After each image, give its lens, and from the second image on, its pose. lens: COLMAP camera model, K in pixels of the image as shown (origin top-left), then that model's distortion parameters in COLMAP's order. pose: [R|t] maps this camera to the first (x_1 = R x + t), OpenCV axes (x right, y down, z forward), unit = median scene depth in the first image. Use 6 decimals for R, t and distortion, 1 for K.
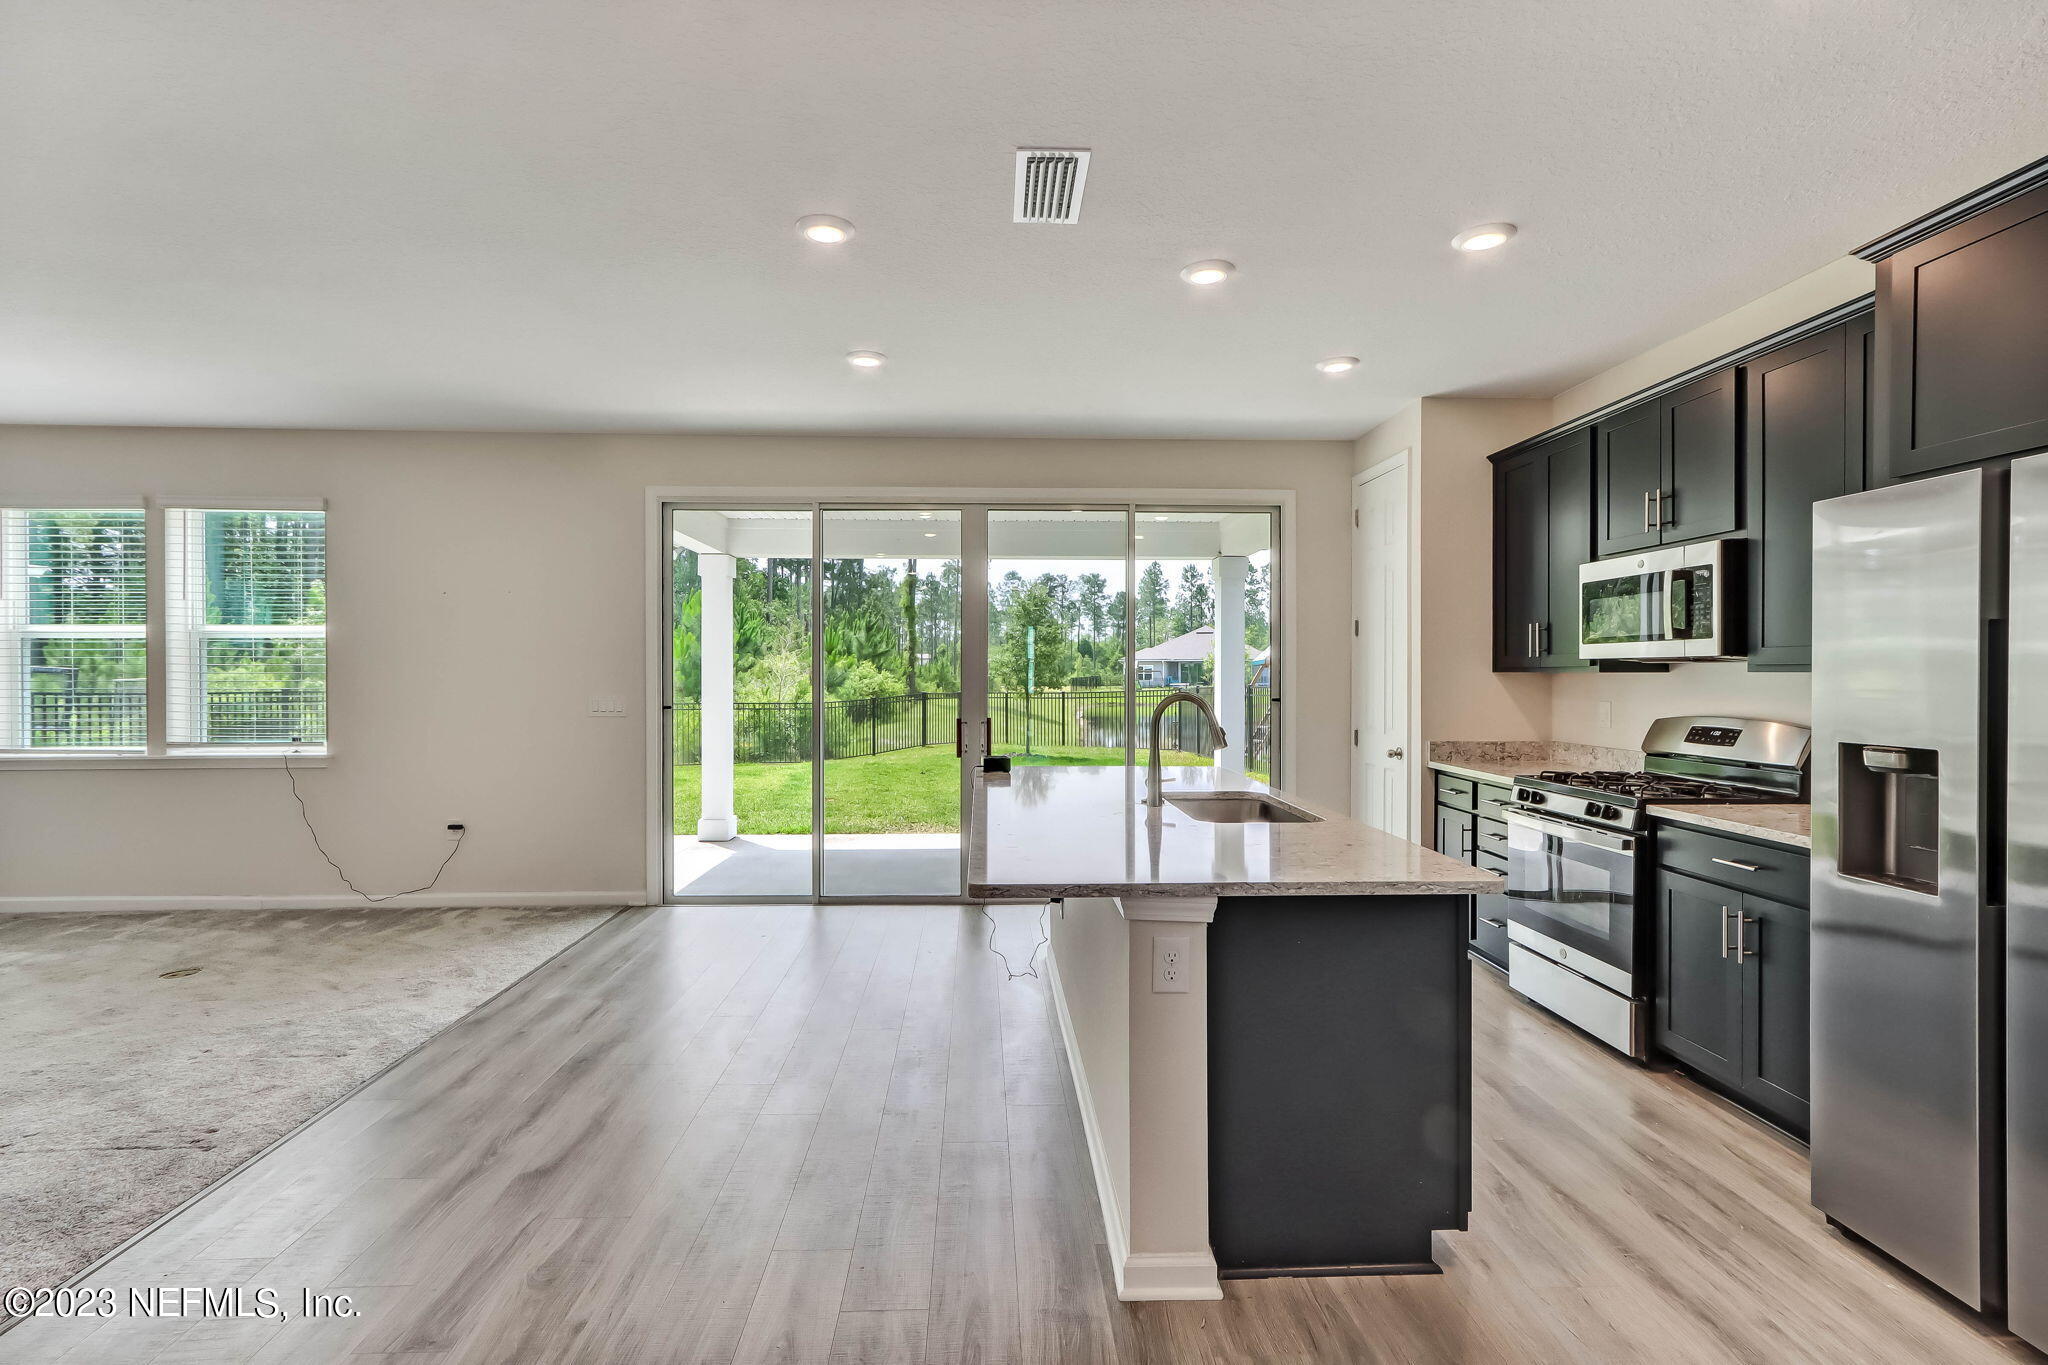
lens RADIAL K [[943.6, 0, 1016.2], [0, 943.6, 678.7], [0, 0, 1]] dist [0.005191, 0.001628]
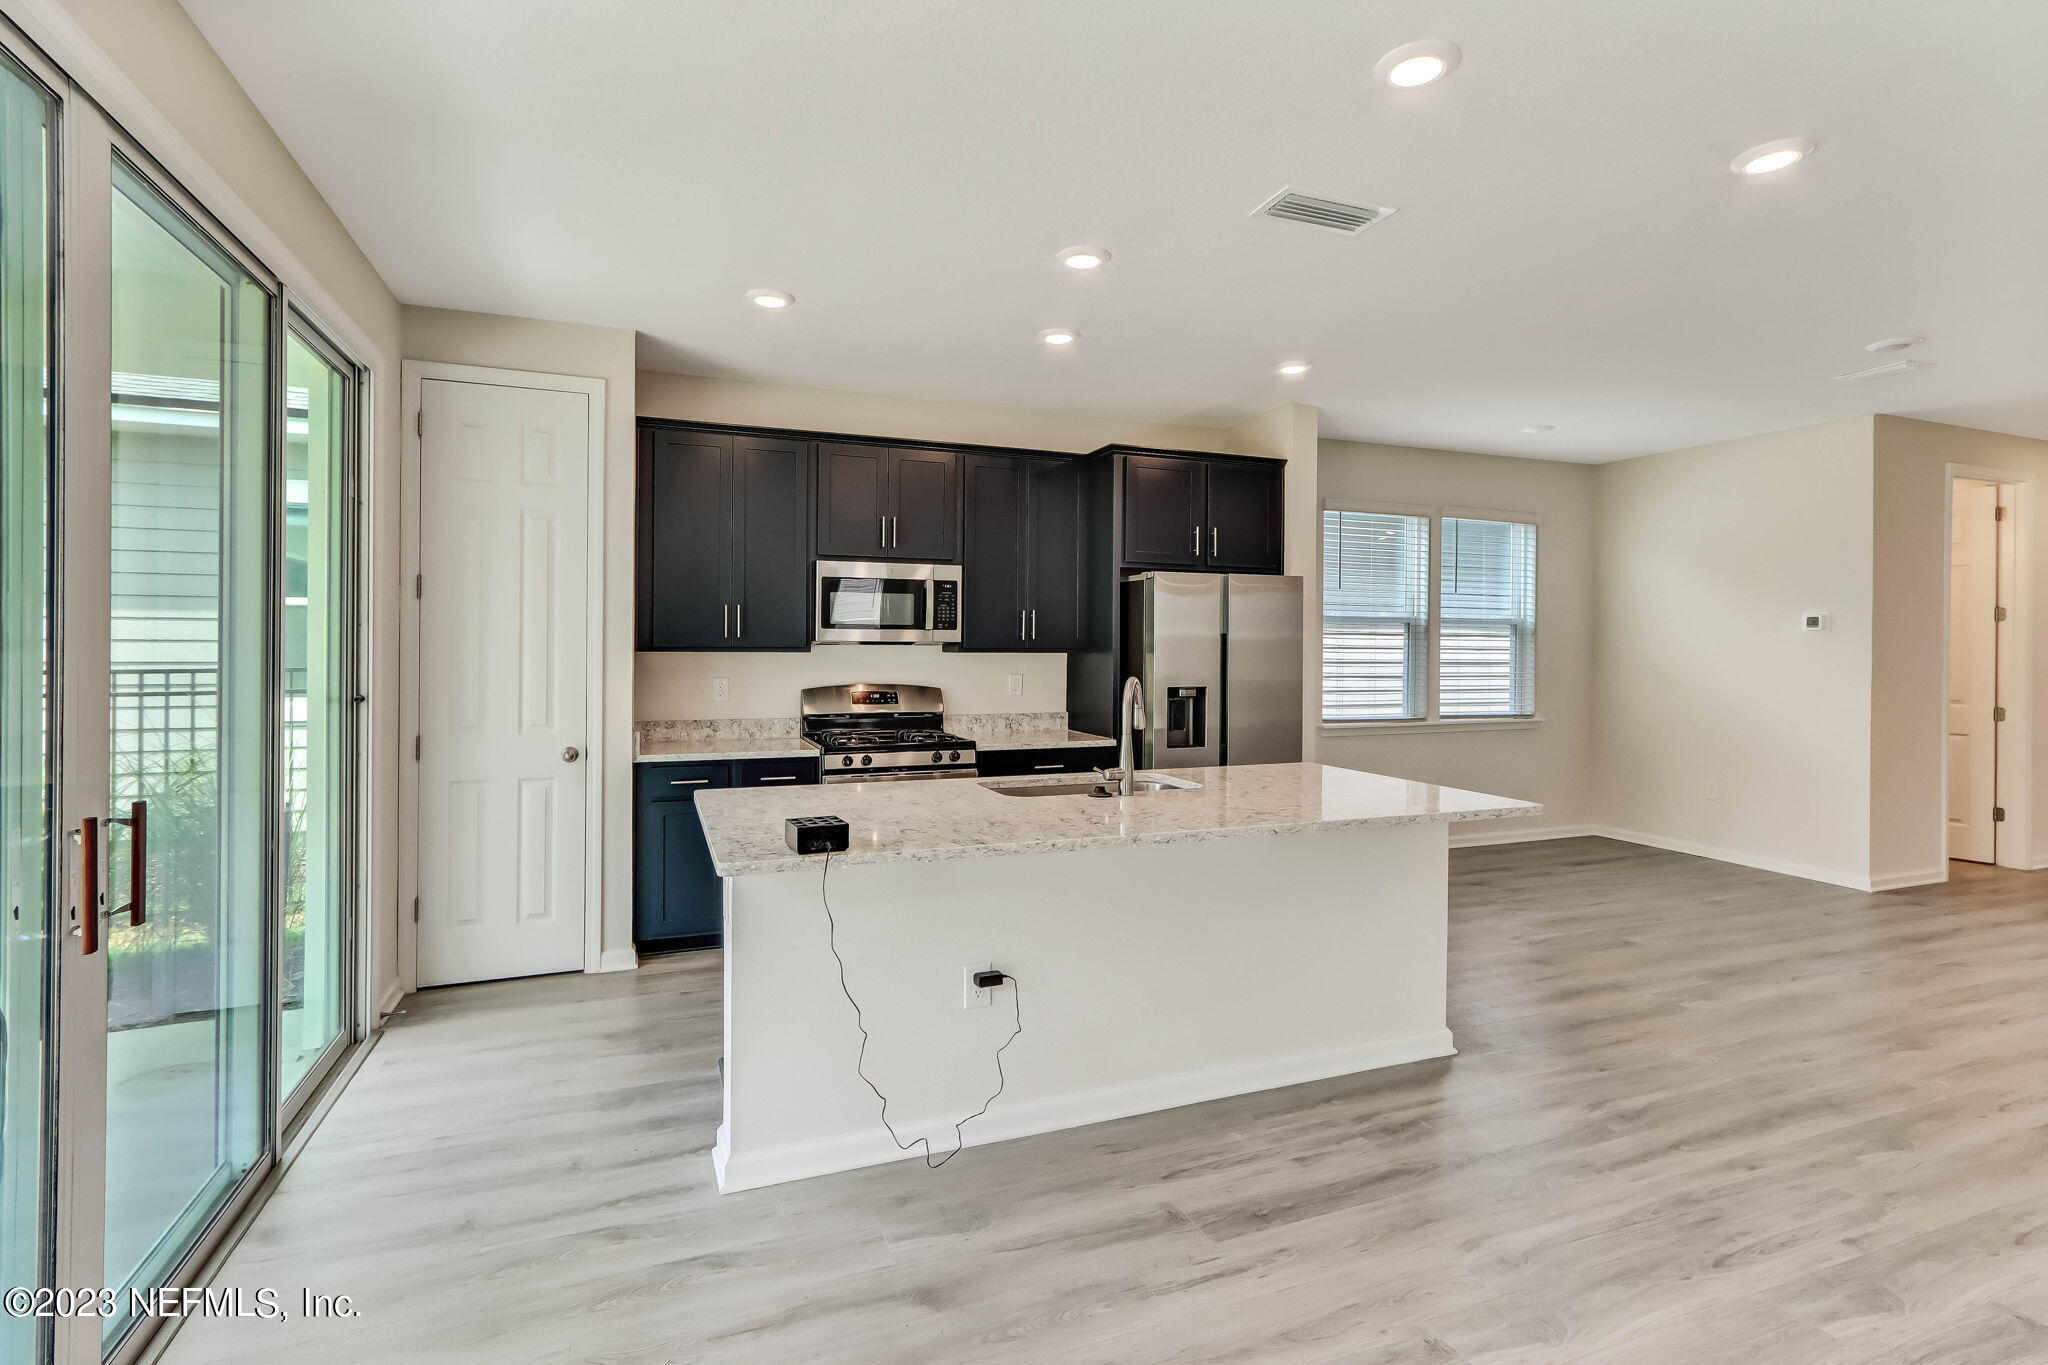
lens RADIAL K [[960.1, 0, 1016.3], [0, 960.1, 657.5], [0, 0, 1]] dist [-0.001406, 0.000304]
pose [[-0.325160, -0.014283, 0.945551, -0.463145], [-0.001618, 0.999893, 0.014548, -0.013236], [-0.945657, 0.003201, -0.325149, 0.883770]]
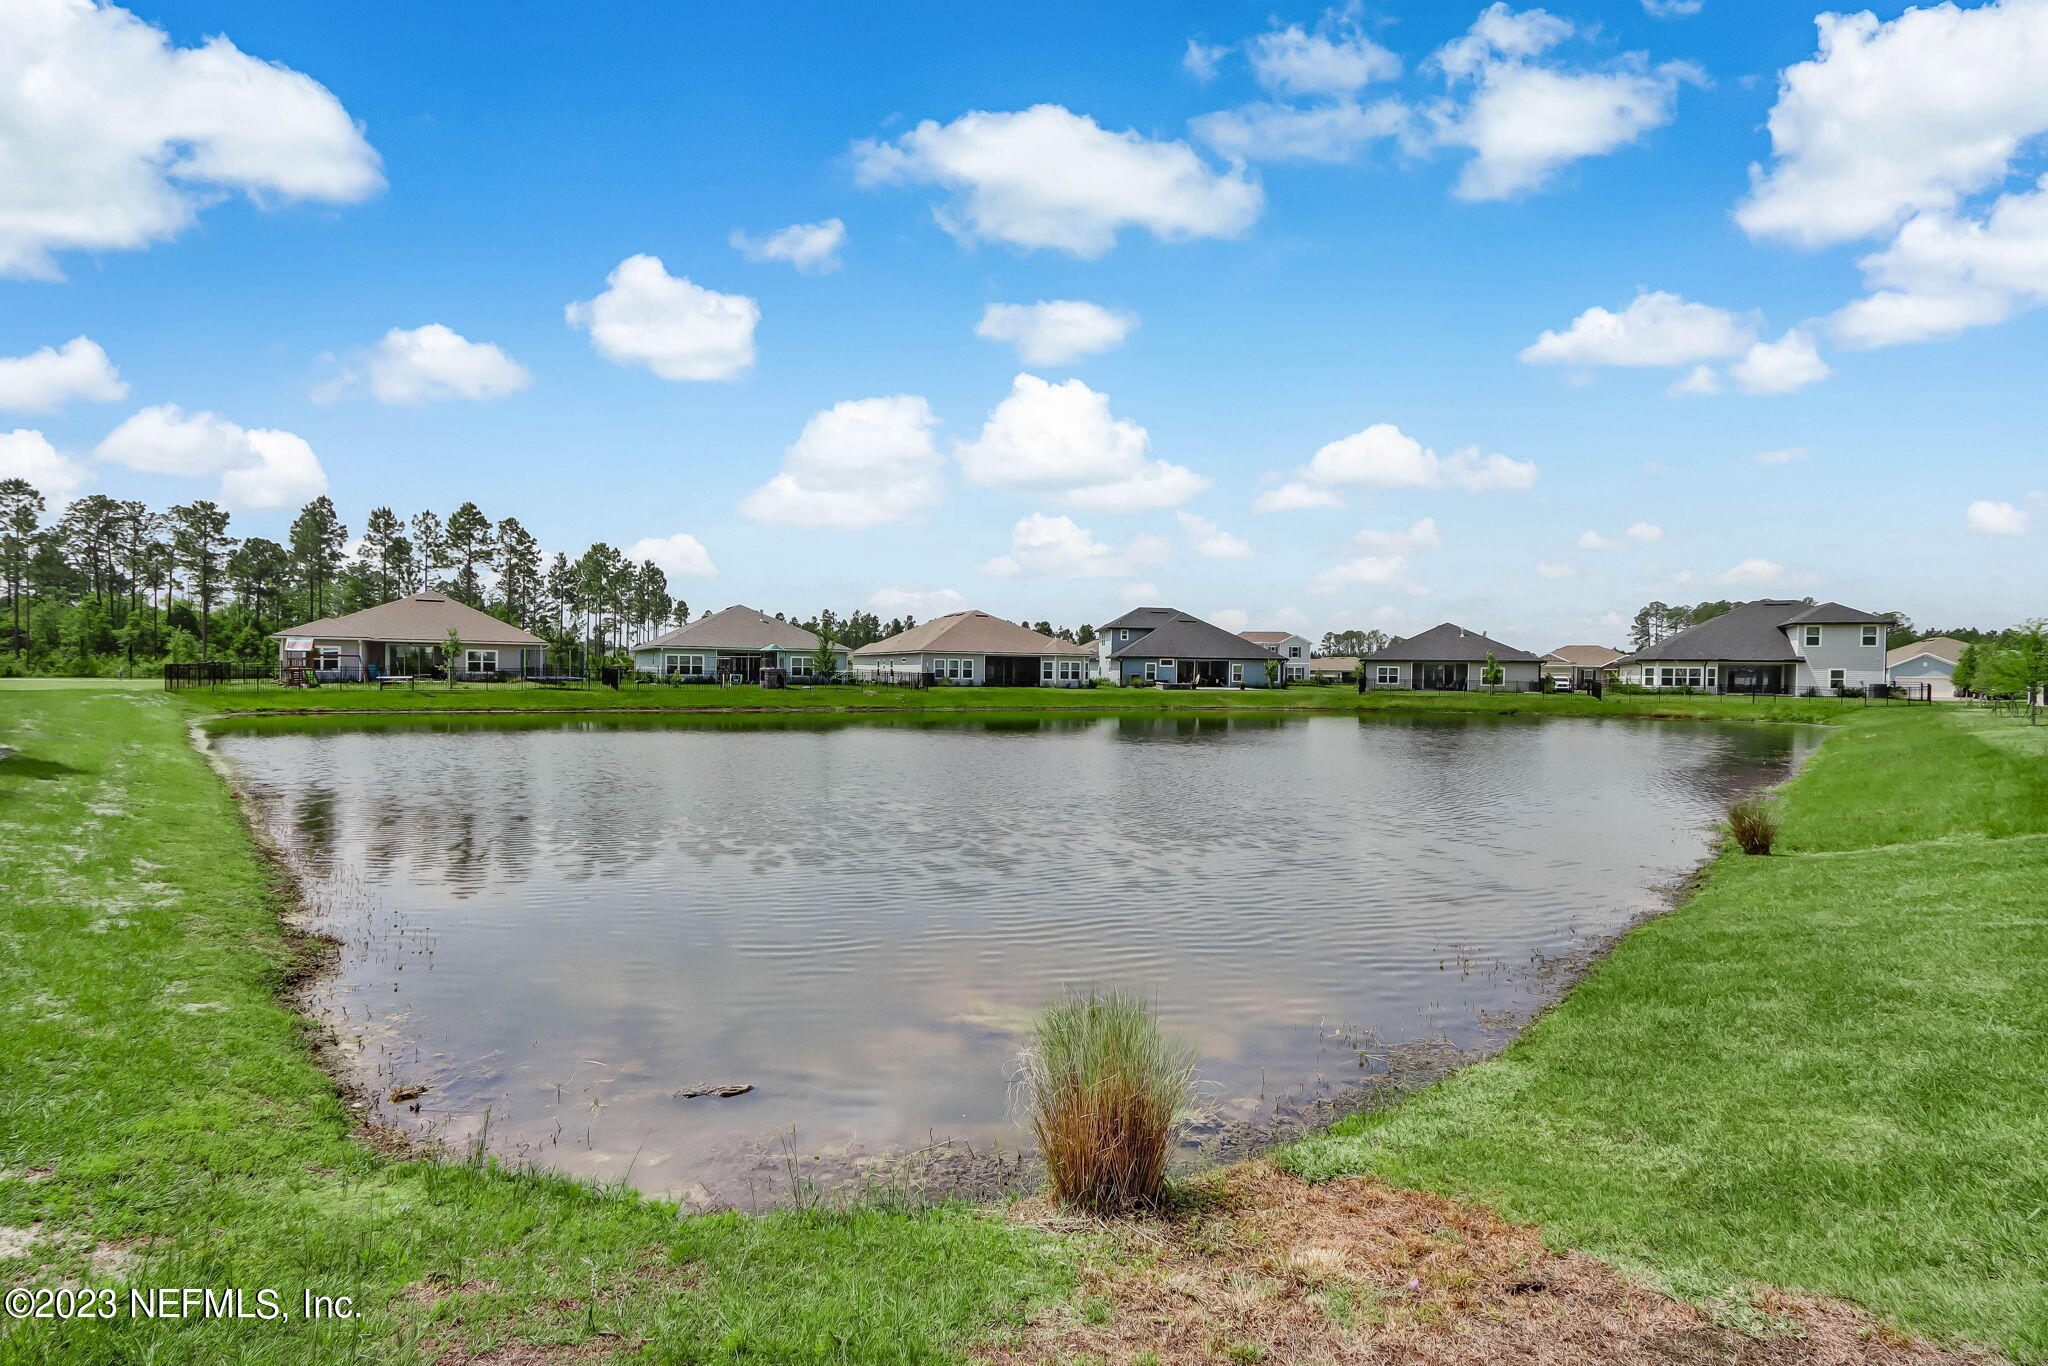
lens RADIAL K [[958.9, 0, 1018.6], [0, 958.9, 684.1], [0, 0, 1]] dist [0.006794, 0.000601]
pose [[0.700555, 0.000822, 0.713598, 0.112013], [-0.009719, 0.999918, 0.008389, 0.014877], [-0.713532, -0.012813, 0.700505, 4.615482]]
